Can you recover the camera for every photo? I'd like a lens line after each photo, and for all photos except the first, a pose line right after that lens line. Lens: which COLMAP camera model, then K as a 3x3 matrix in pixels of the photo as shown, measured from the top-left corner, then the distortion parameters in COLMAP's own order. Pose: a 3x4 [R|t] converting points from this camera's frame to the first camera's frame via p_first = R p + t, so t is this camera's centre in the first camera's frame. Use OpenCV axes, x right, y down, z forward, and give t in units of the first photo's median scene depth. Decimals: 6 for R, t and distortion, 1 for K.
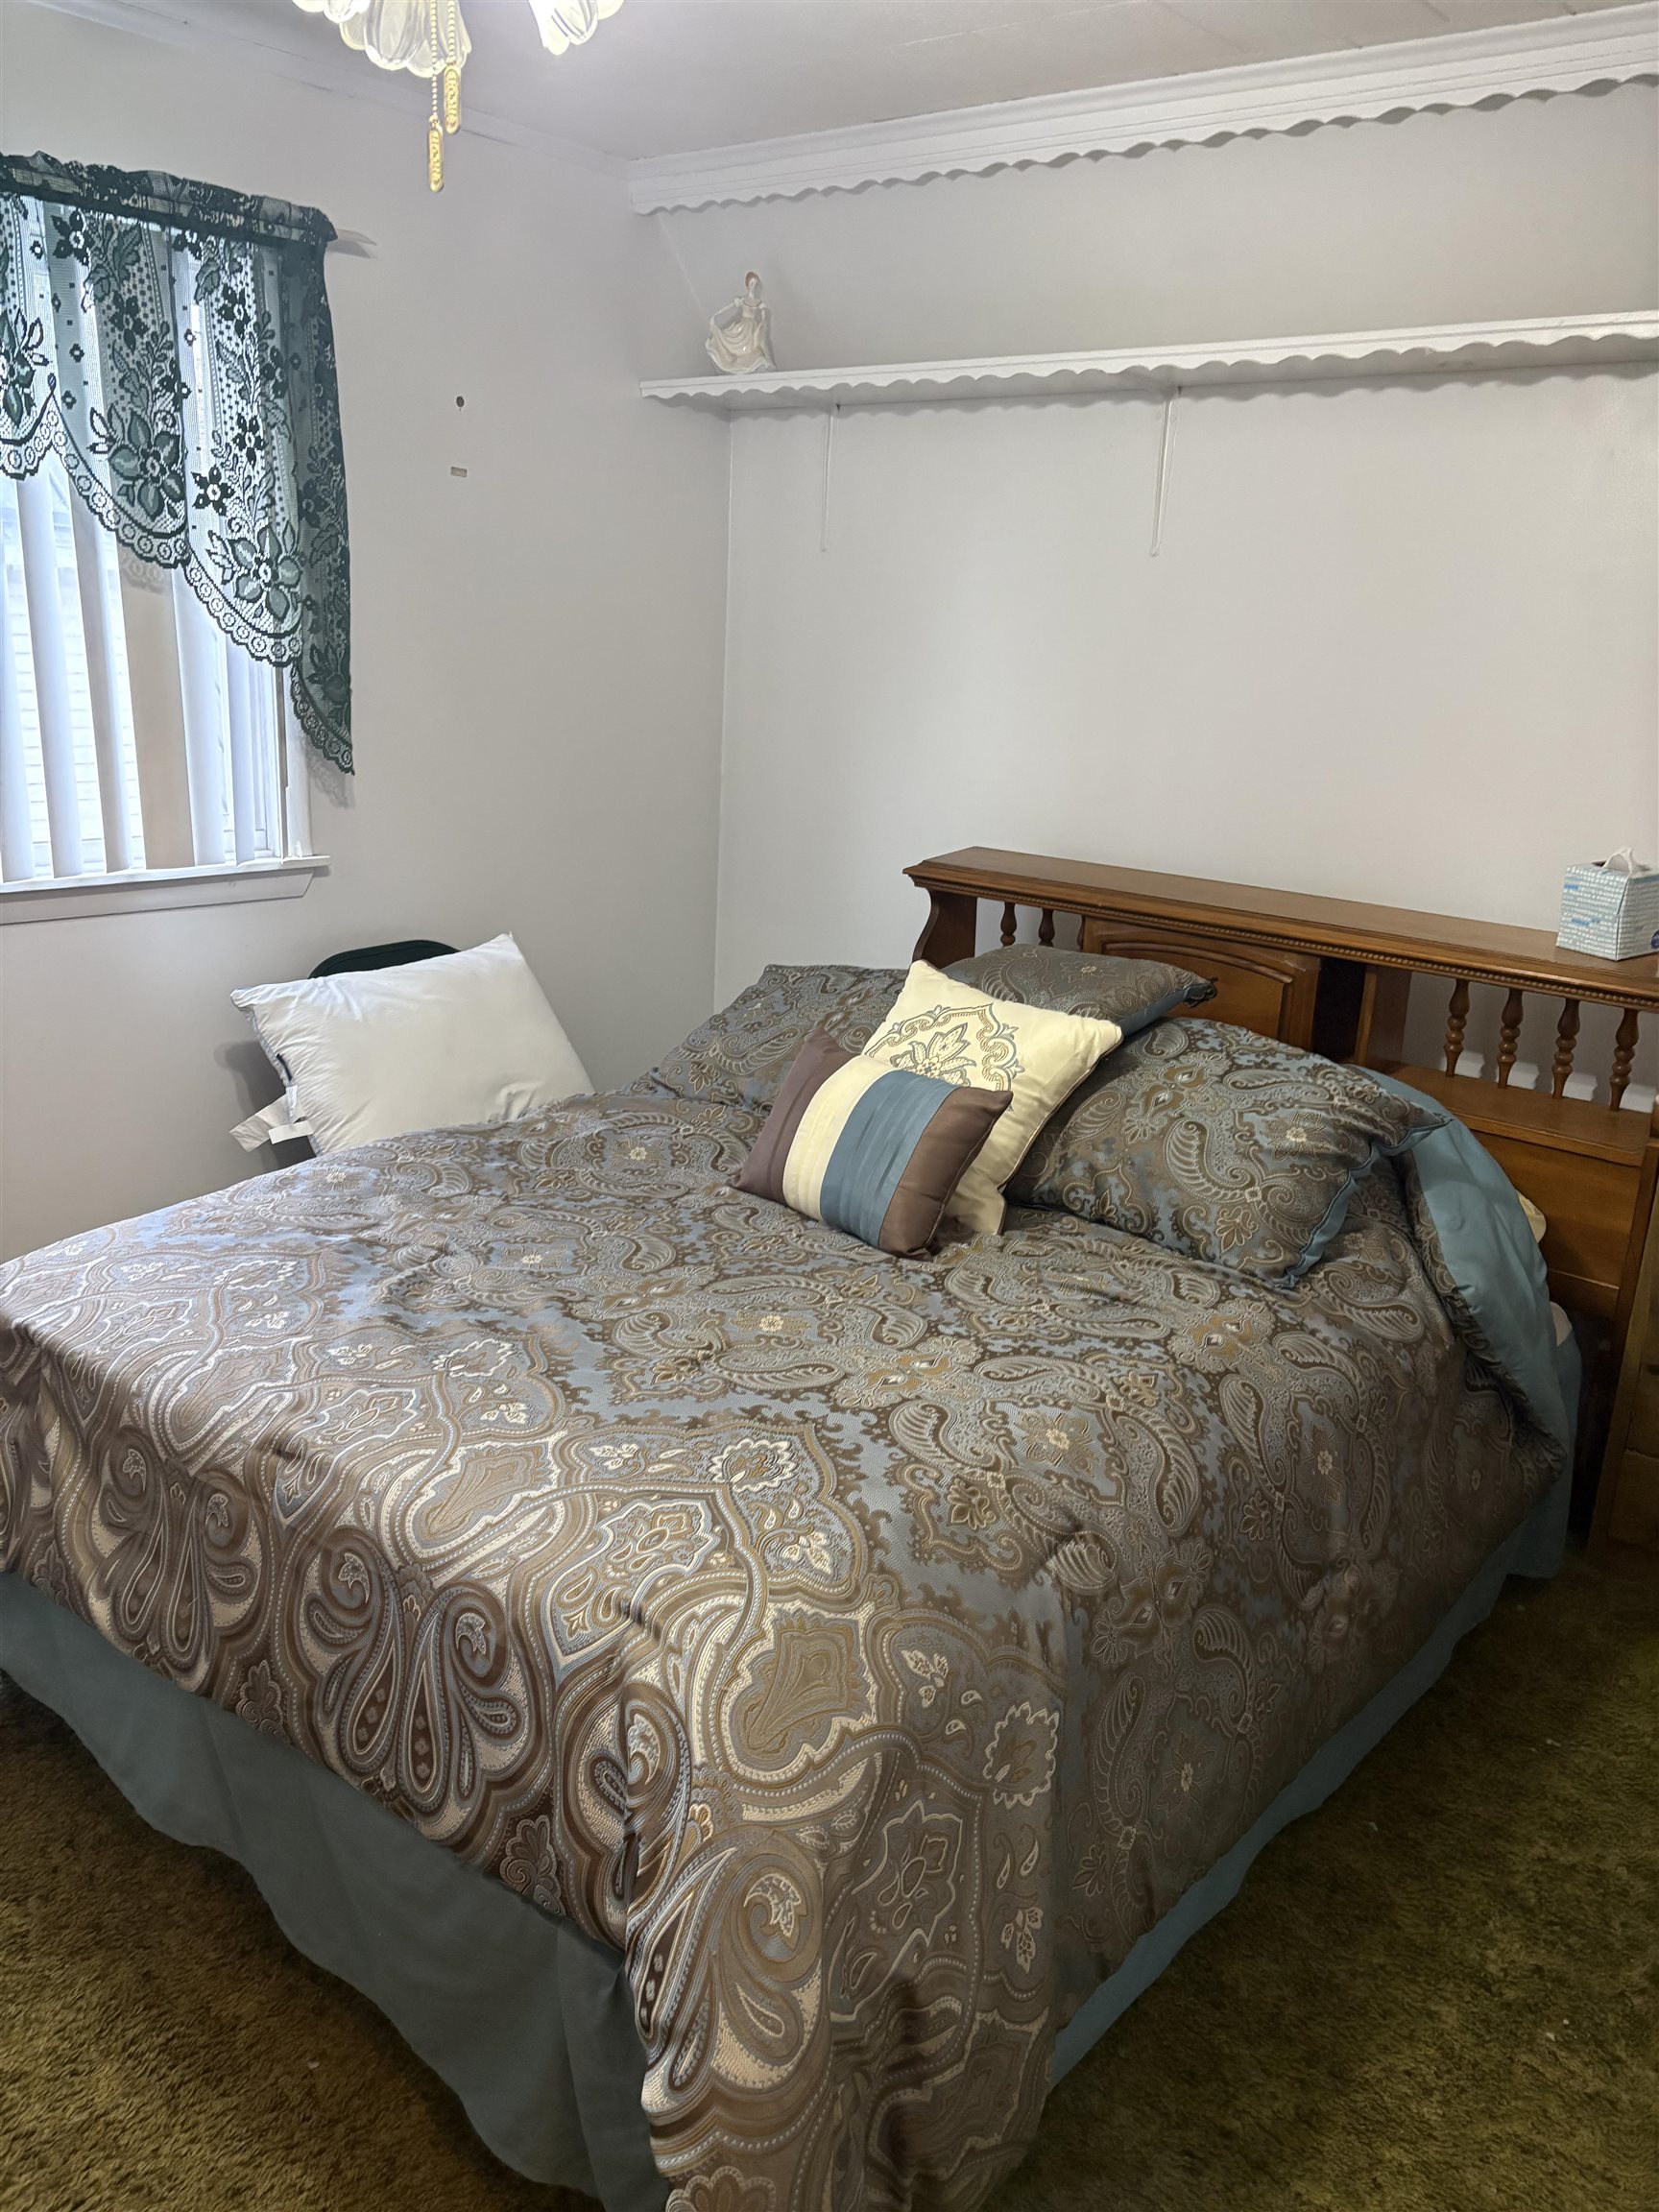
lens RADIAL K [[1669.2, 0, 832.0], [0, 1669.2, 1105.8], [0, 0, 1]] dist [0.024738, -0.029151]
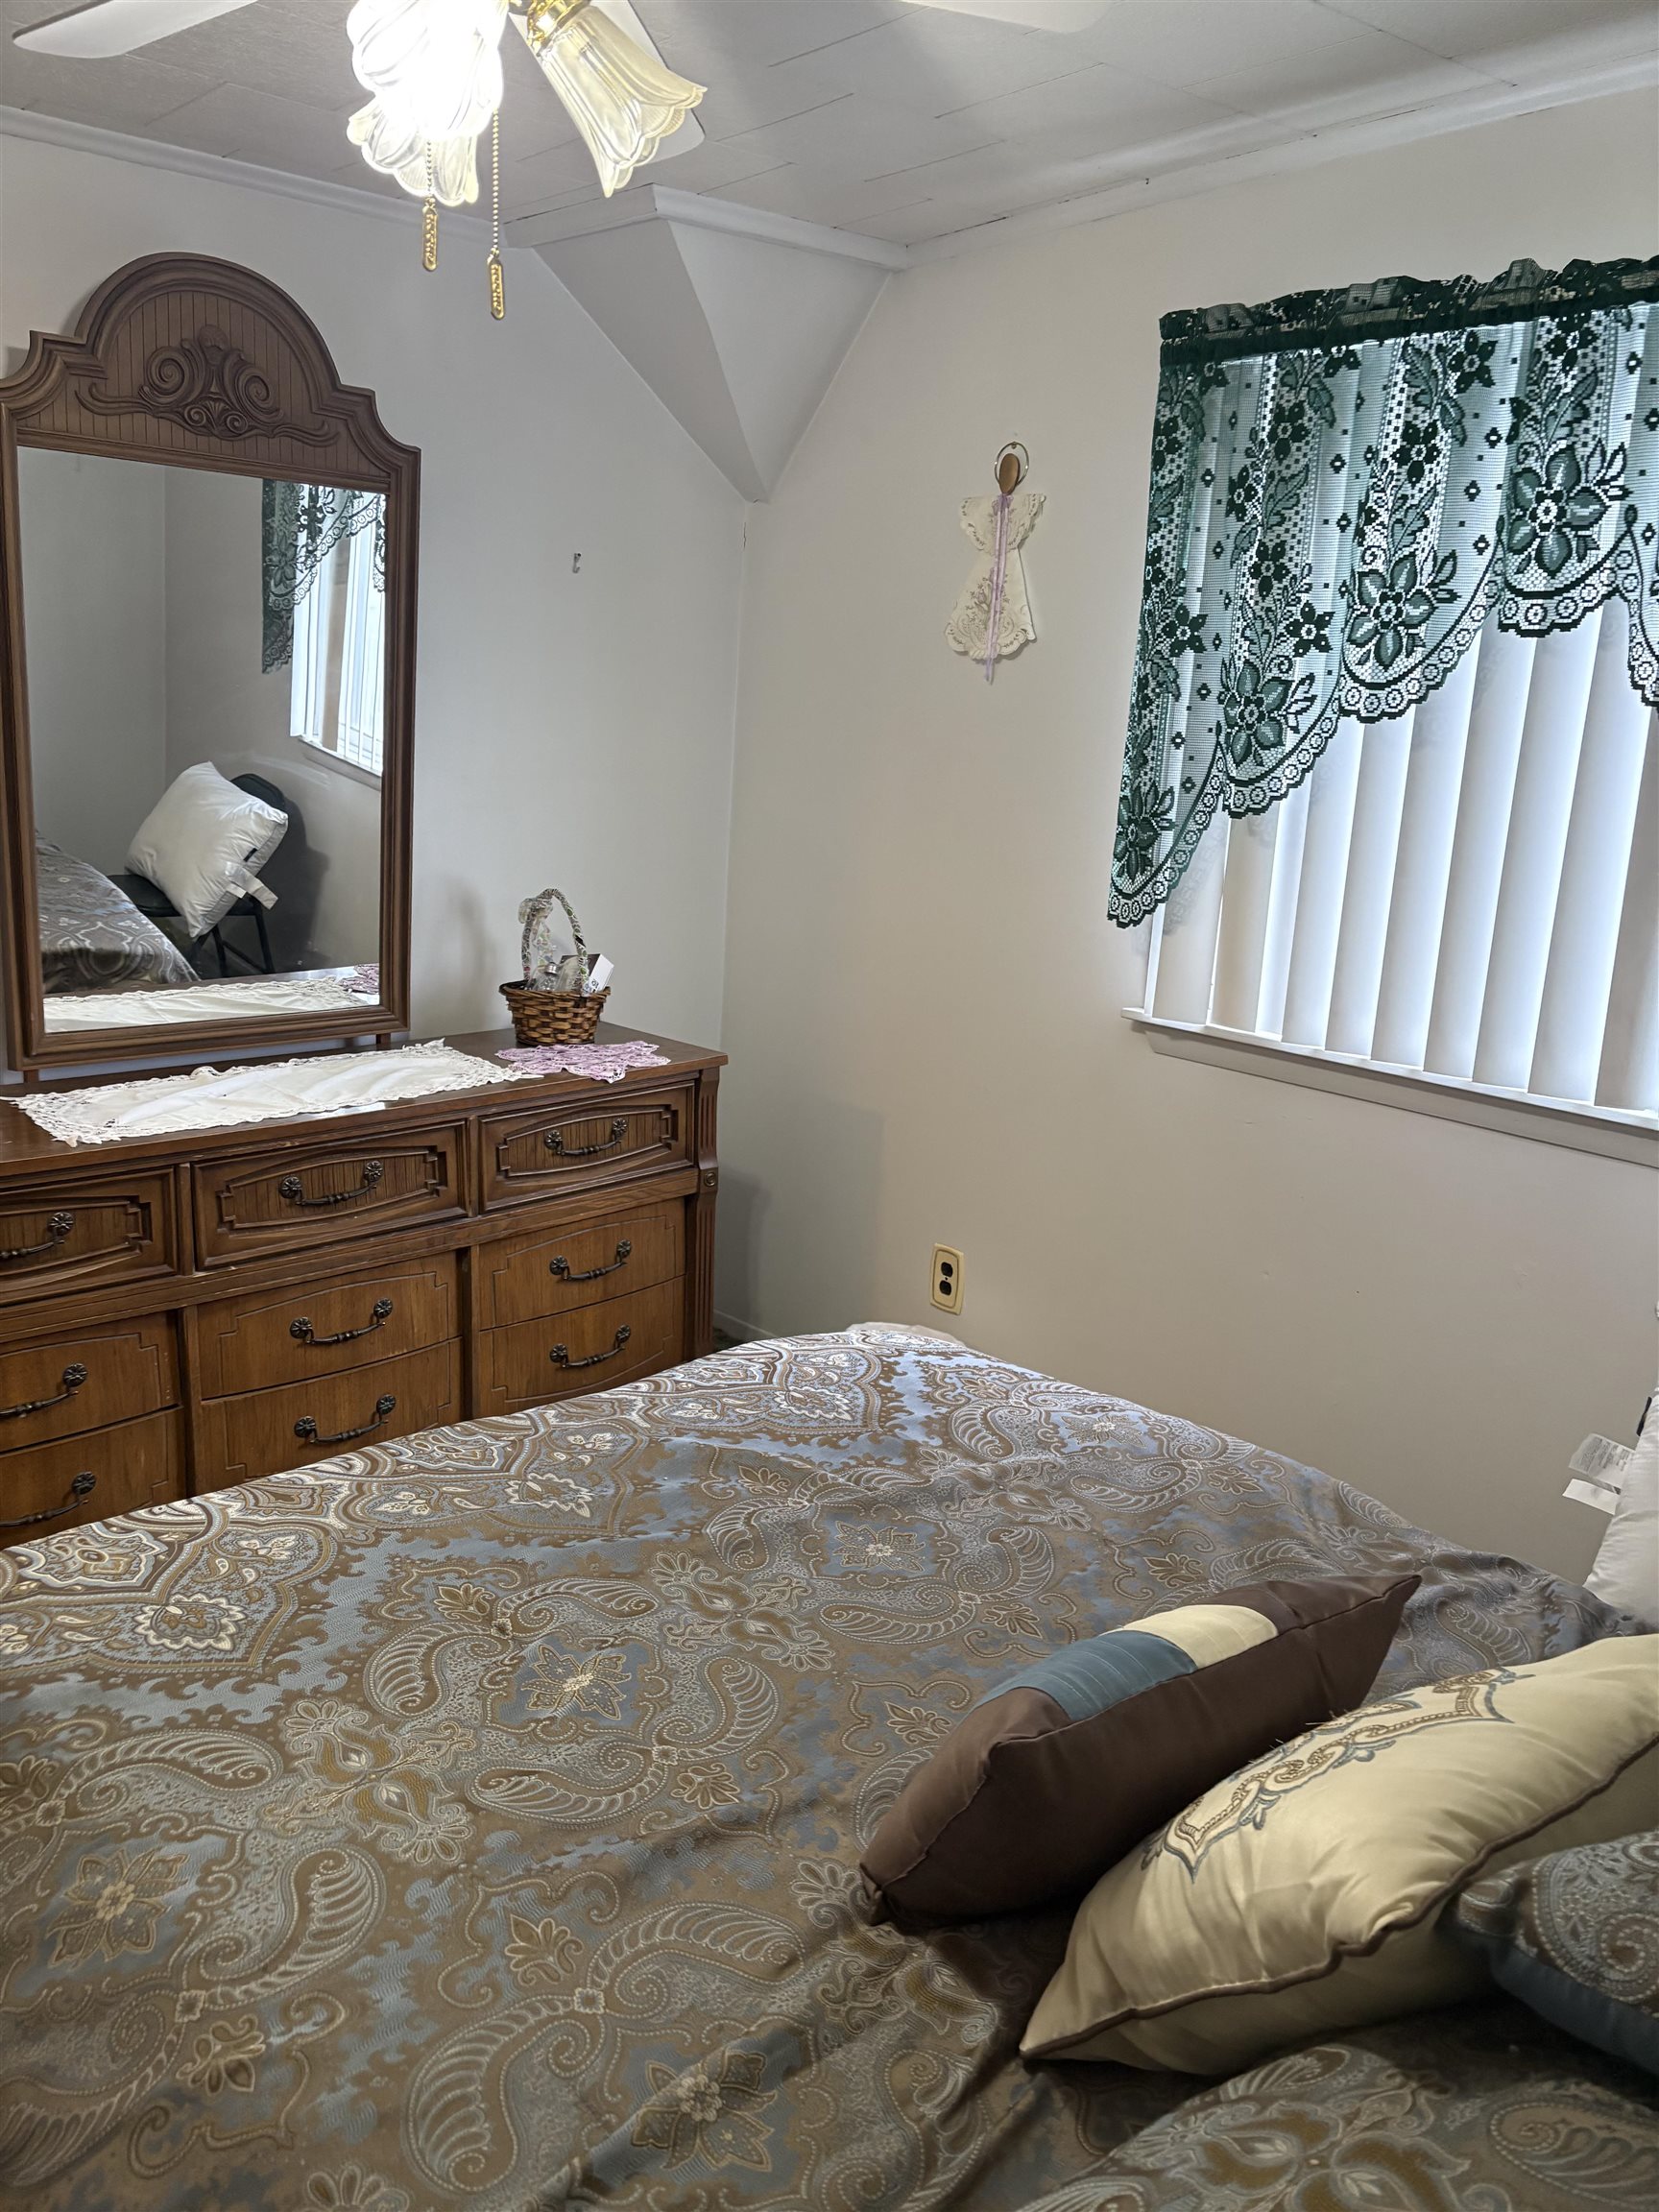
lens RADIAL K [[1669.2, 0, 827.2], [0, 1669.2, 1107.0], [0, 0, 1]] dist [0.024738, -0.029151]
pose [[-0.147081, 0.185077, -0.971655, 0.668750], [-0.326281, 0.918276, 0.224299, -0.326303], [0.933760, 0.350022, -0.074674, 1.175313]]
